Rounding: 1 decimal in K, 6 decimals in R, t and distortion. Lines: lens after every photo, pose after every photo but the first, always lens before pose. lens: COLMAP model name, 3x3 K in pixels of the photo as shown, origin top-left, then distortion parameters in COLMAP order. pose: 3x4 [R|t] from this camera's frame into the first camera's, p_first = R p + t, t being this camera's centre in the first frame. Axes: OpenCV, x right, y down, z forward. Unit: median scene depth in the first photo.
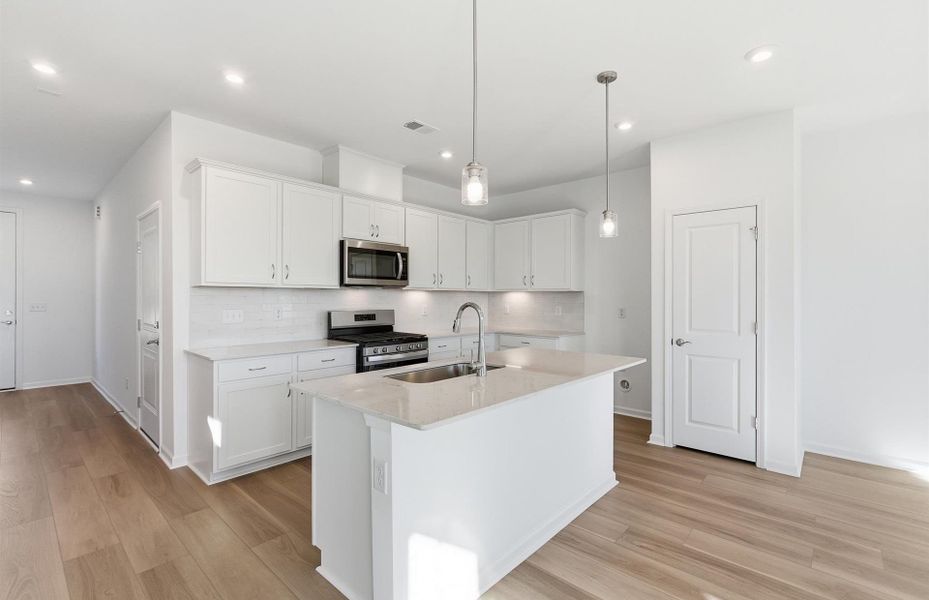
lens RADIAL K [[415.9, 0, 462.6], [0, 415.9, 297.6], [0, 0, 1]] dist [-0.000244, 0.000310]
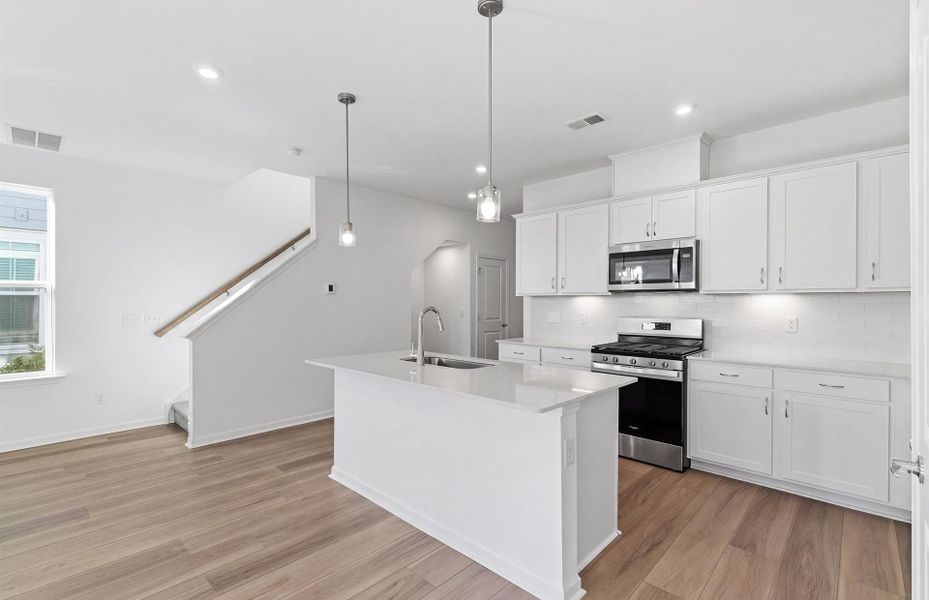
lens RADIAL K [[419.1, 0, 462.5], [0, 419.1, 303.1], [0, 0, 1]] dist [0.001735, -0.000619]
pose [[-0.028033, -0.001129, -0.999606, 0.838704], [-0.002973, 0.999995, -0.001046, 0.000447], [0.999603, 0.002942, -0.028036, 0.739073]]
